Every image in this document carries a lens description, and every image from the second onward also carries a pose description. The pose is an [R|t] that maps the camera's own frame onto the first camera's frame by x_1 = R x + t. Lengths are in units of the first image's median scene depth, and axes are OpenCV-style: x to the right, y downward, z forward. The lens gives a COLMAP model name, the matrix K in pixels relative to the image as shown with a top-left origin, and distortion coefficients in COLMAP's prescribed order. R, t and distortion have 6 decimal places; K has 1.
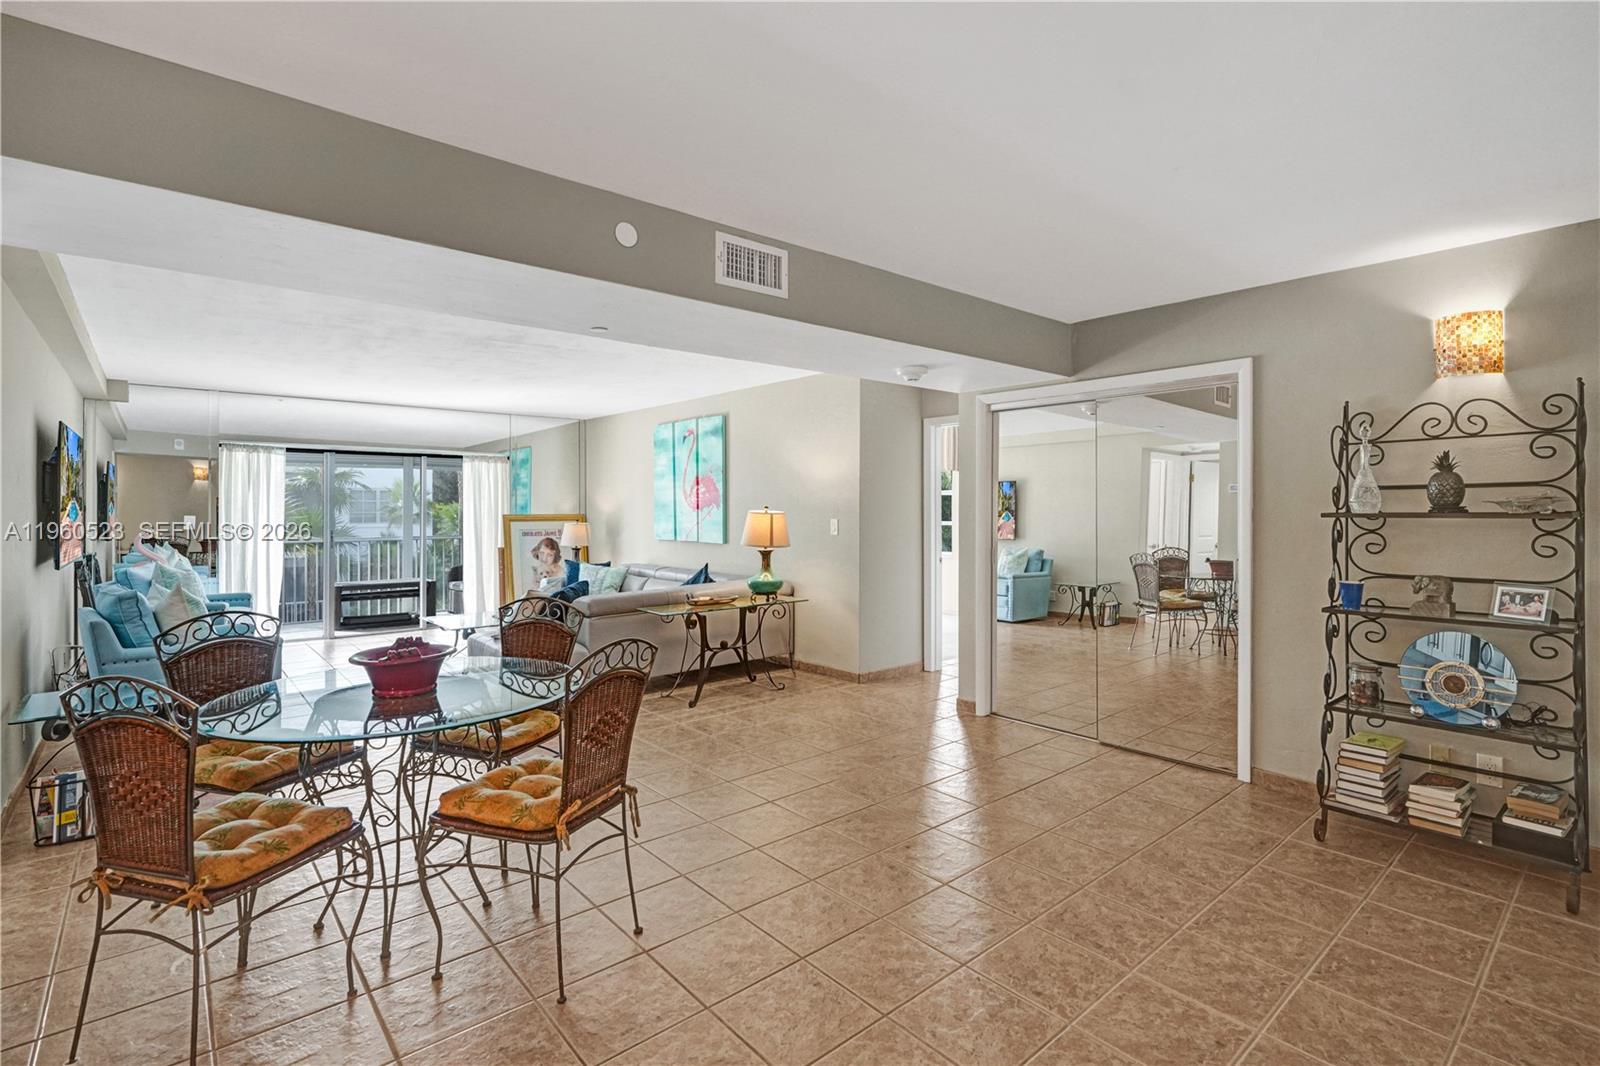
lens RADIAL K [[756.9, 0, 806.3], [0, 756.9, 512.1], [0, 0, 1]] dist [-0.006394, 0.000033]
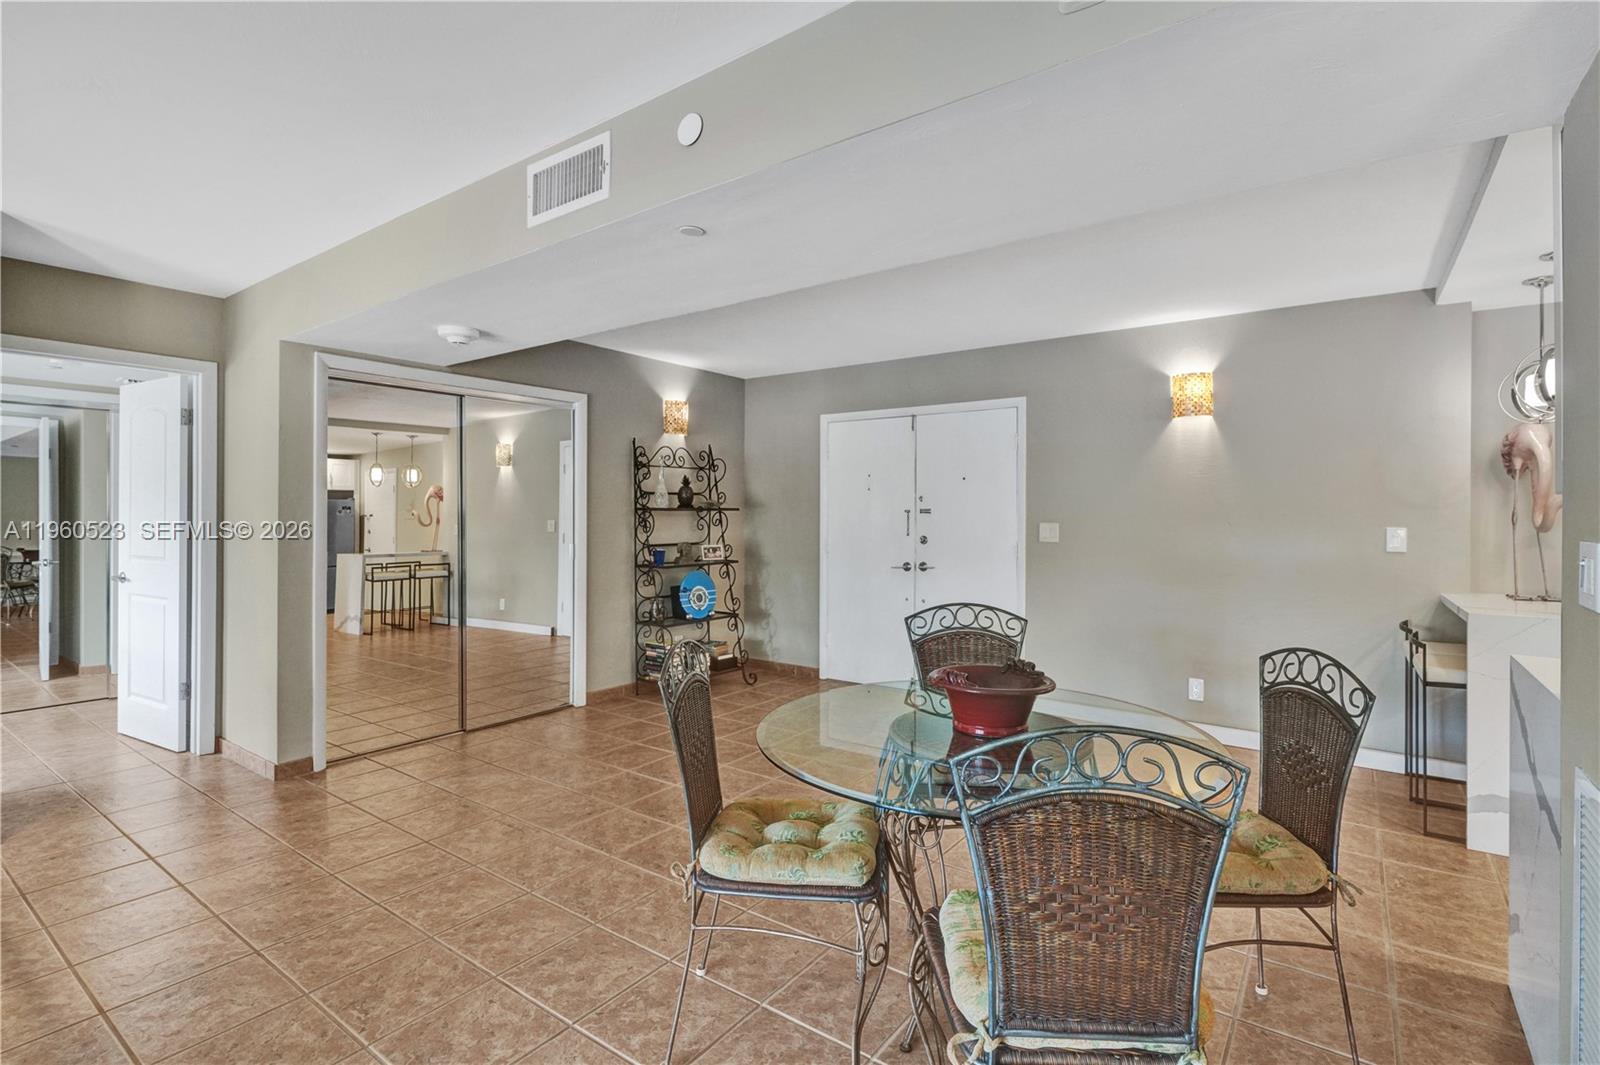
lens RADIAL K [[756.9, 0, 806.3], [0, 756.9, 511.6], [0, 0, 1]] dist [-0.006394, 0.000033]
pose [[-0.238169, 0.003618, 0.971217, -0.826909], [0.004238, 0.999987, -0.002686, 0.012951], [-0.971214, 0.003476, -0.238181, 0.918650]]
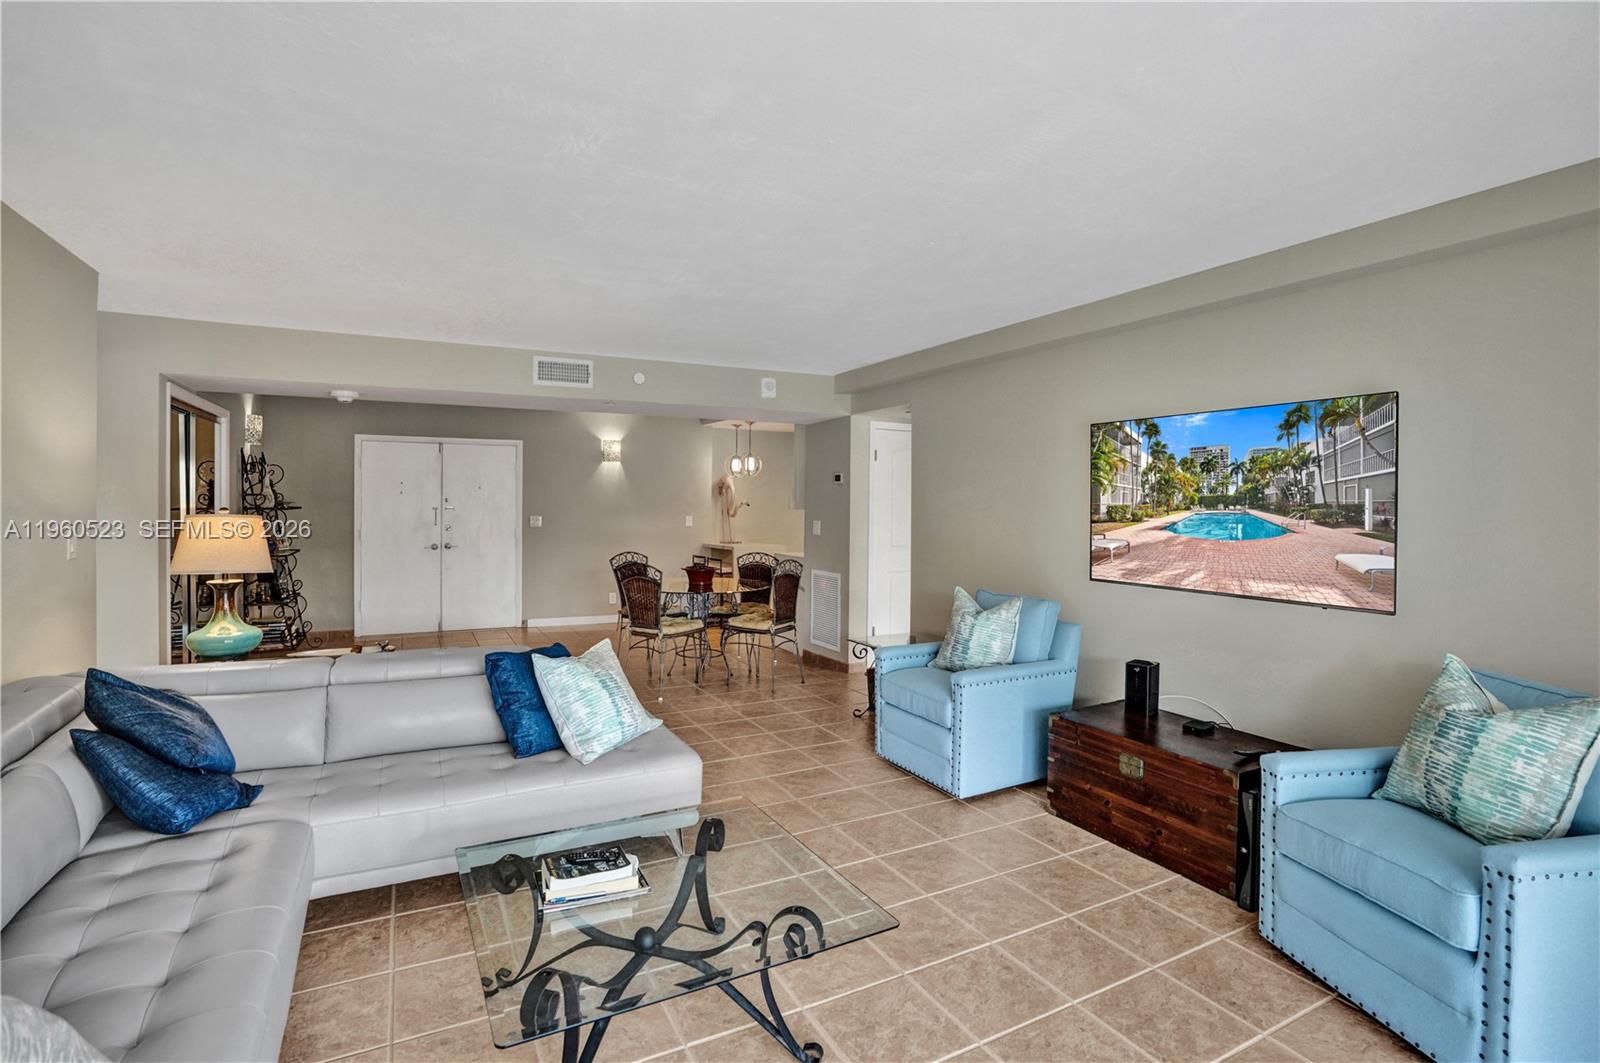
lens RADIAL K [[773.0, 0, 806.8], [0, 773.0, 512.0], [0, 0, 1]] dist [-0.072962, 0.034346]
pose [[-0.976033, -0.009220, 0.217426, -0.936179], [-0.005354, 0.999817, 0.018362, -0.026710], [-0.217556, 0.016758, -0.975904, 2.247606]]
